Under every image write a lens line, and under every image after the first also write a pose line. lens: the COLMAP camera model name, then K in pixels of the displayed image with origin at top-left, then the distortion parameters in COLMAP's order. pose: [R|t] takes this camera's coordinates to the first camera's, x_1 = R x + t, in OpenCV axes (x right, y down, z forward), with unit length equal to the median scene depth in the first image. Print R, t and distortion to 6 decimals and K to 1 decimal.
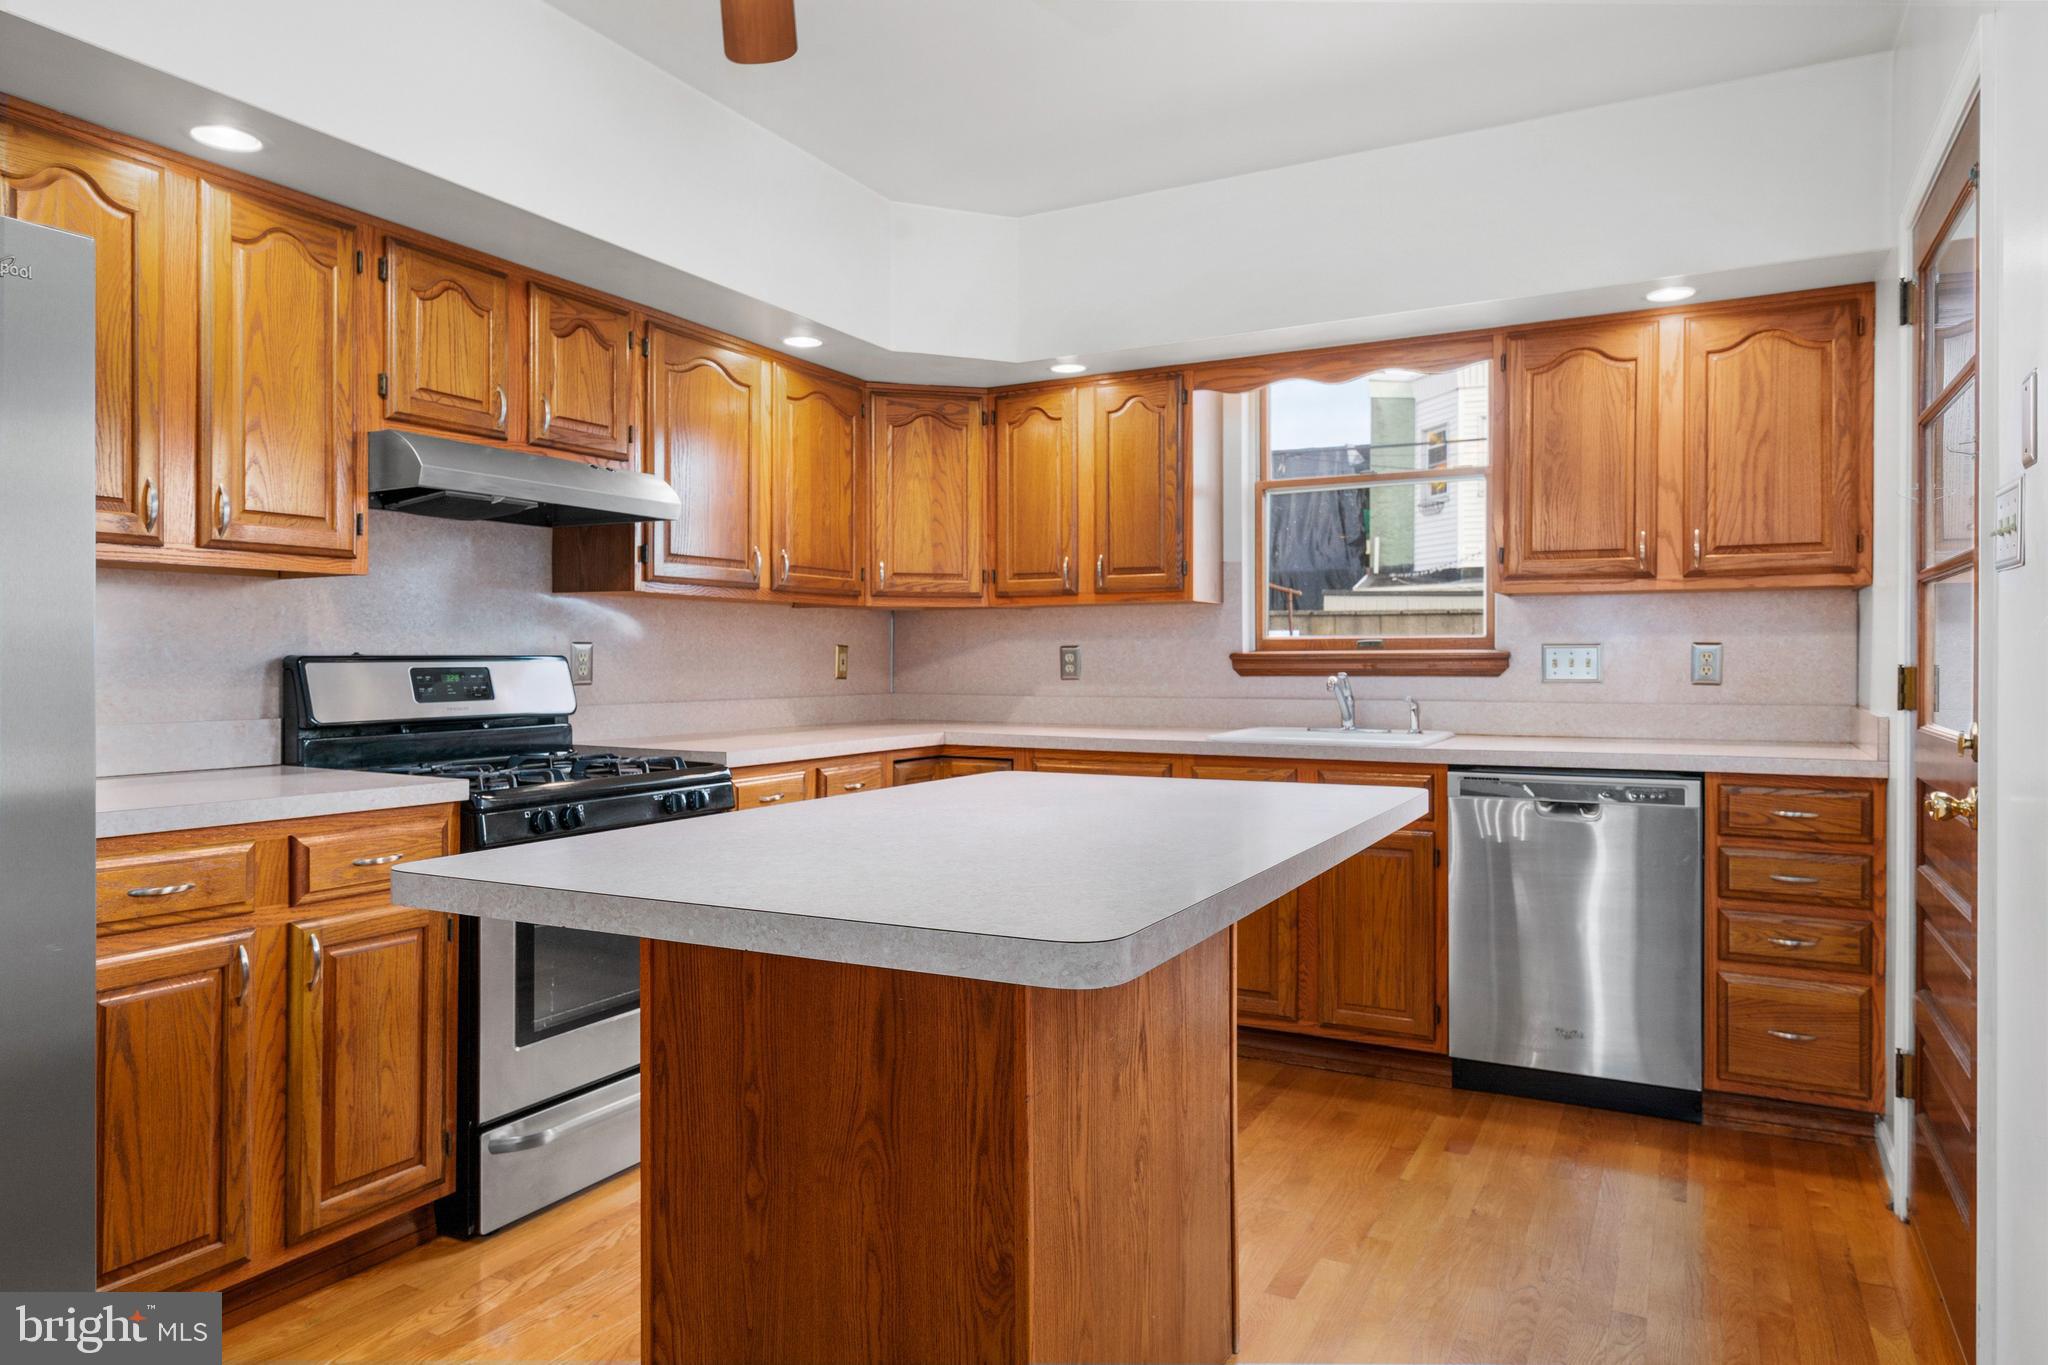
lens RADIAL K [[1253.6, 0, 1017.3], [0, 1253.6, 664.8], [0, 0, 1]] dist [-0.000215, 0.003114]
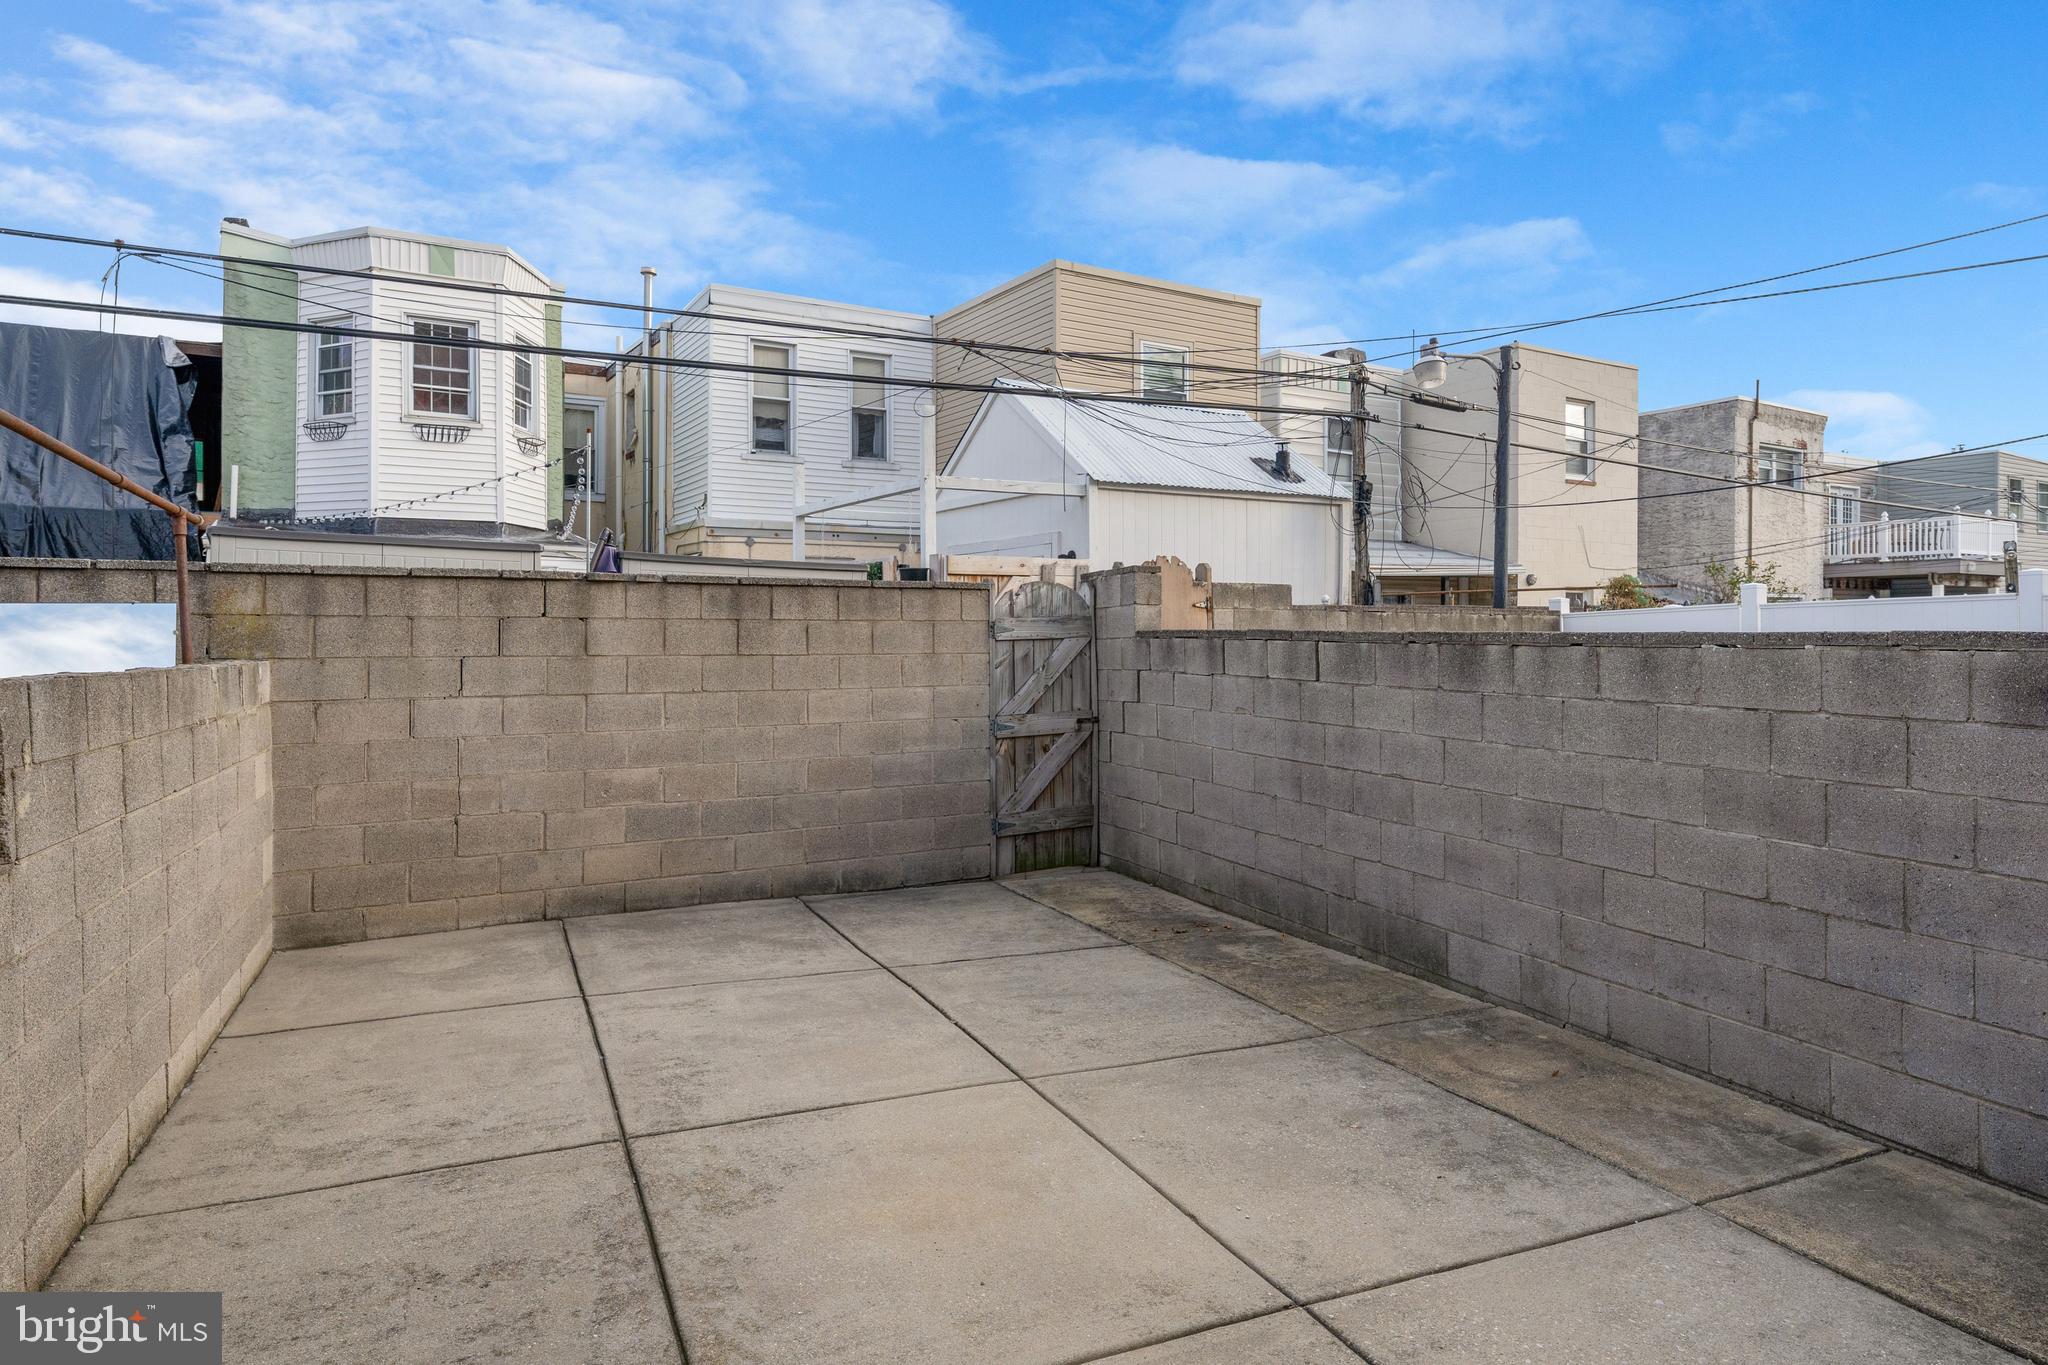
lens RADIAL K [[1225.4, 0, 1084.7], [0, 1225.4, 644.9], [0, 0, 1]] dist [0.004720, -0.002613]
pose [[0.602823, -0.008653, 0.797828, 0.265638], [0.005131, 0.999963, 0.006969, -0.053741], [-0.797859, -0.000107, 0.602845, 1.843916]]
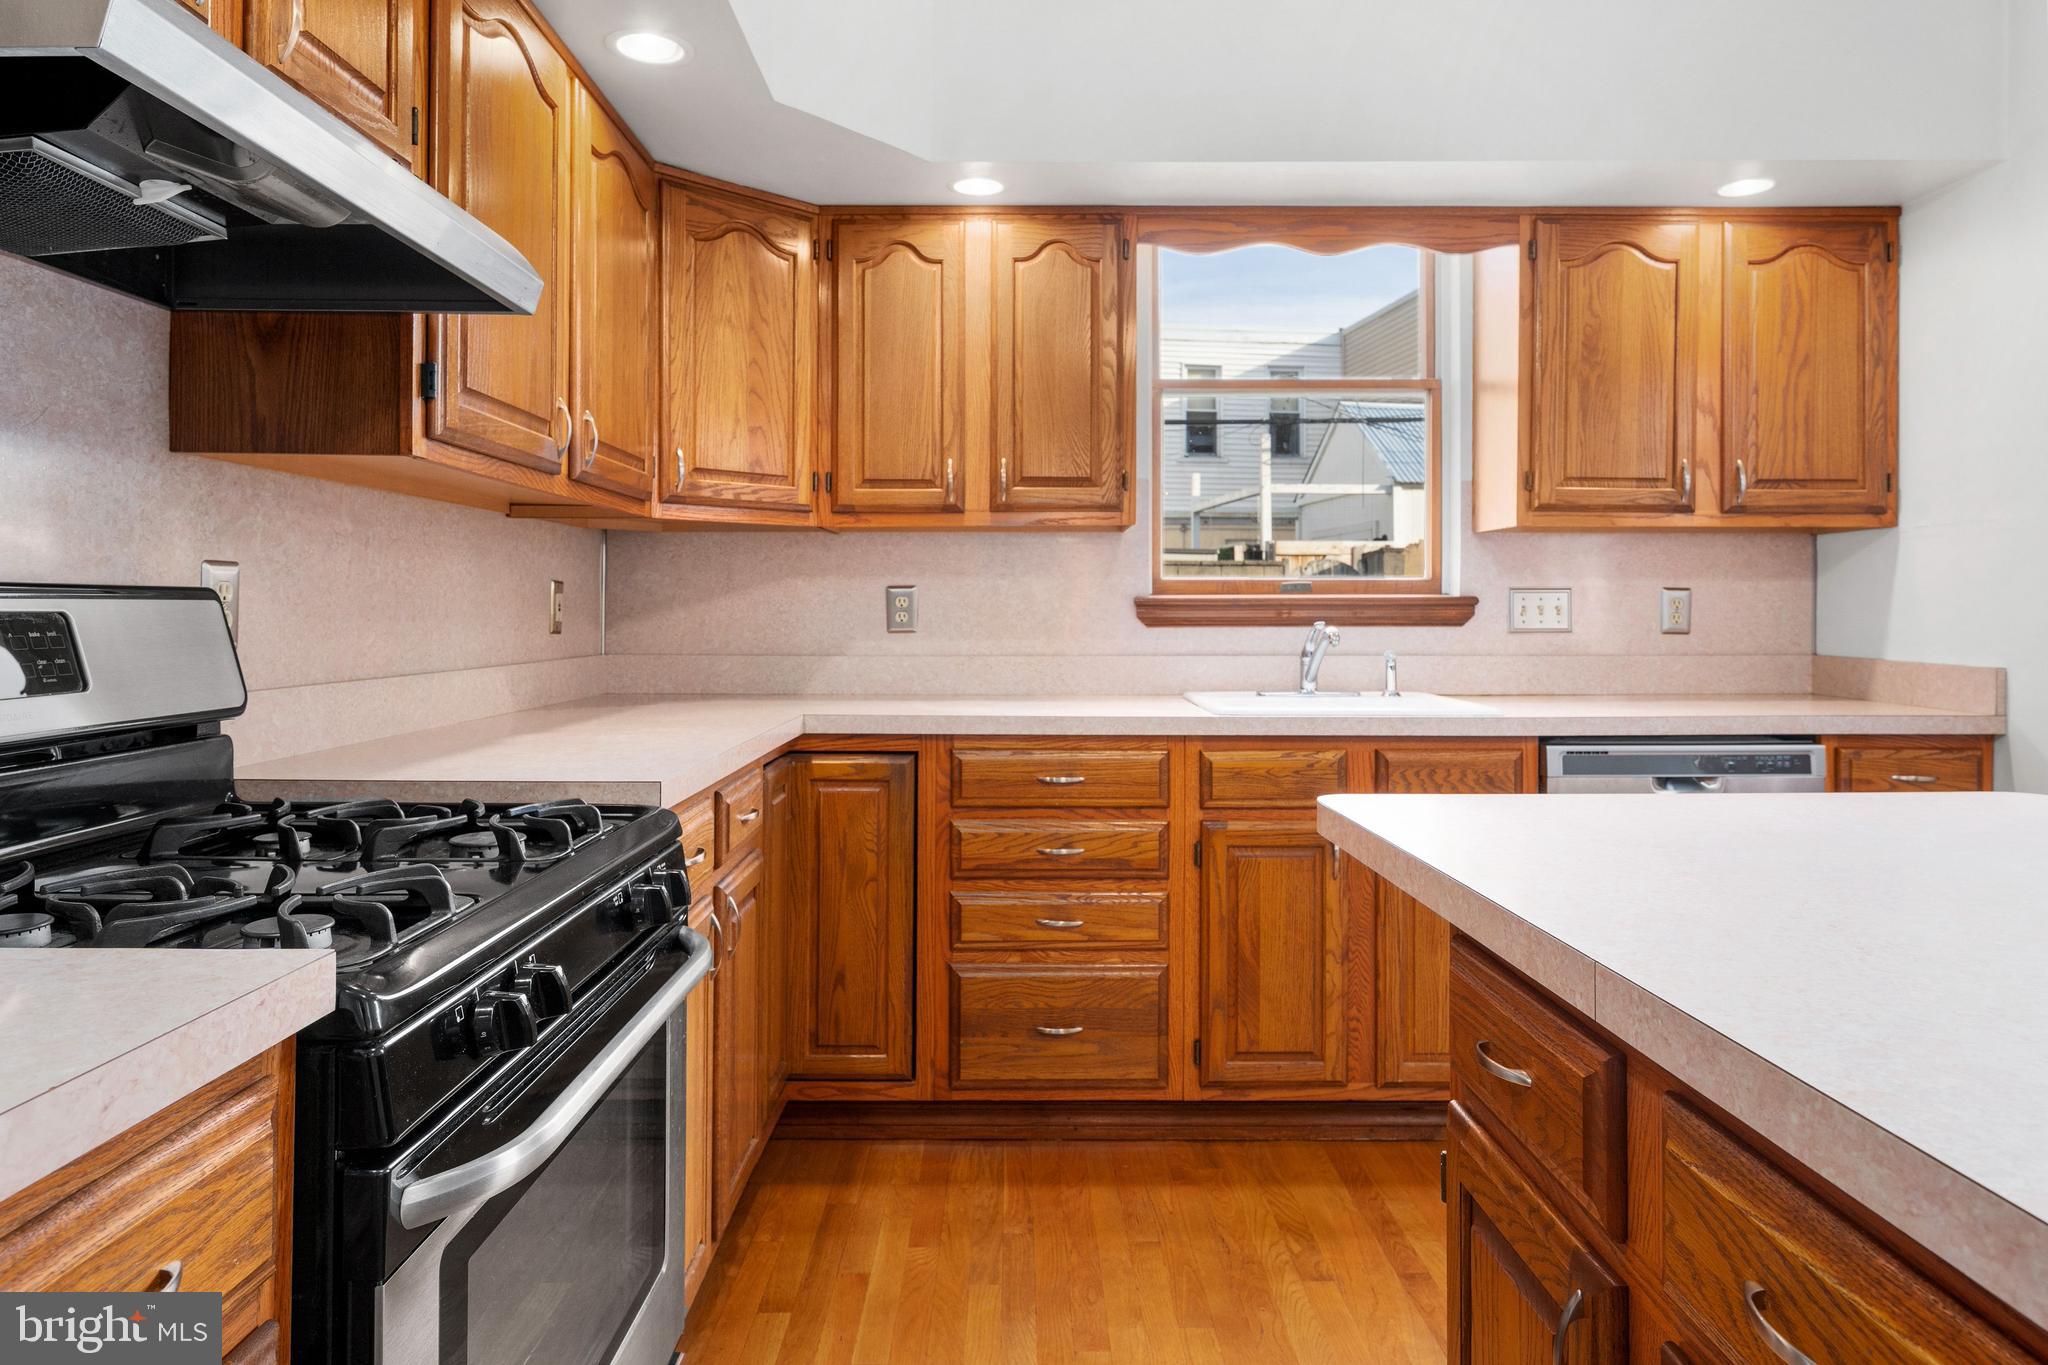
lens RADIAL K [[1253.6, 0, 1040.4], [0, 1253.6, 607.5], [0, 0, 1]] dist [-0.000215, 0.003114]
pose [[0.880054, 0.002965, 0.474864, -0.312448], [0.000019, 0.999980, -0.006278, 0.002662], [-0.474873, 0.005534, 0.880037, 0.446184]]
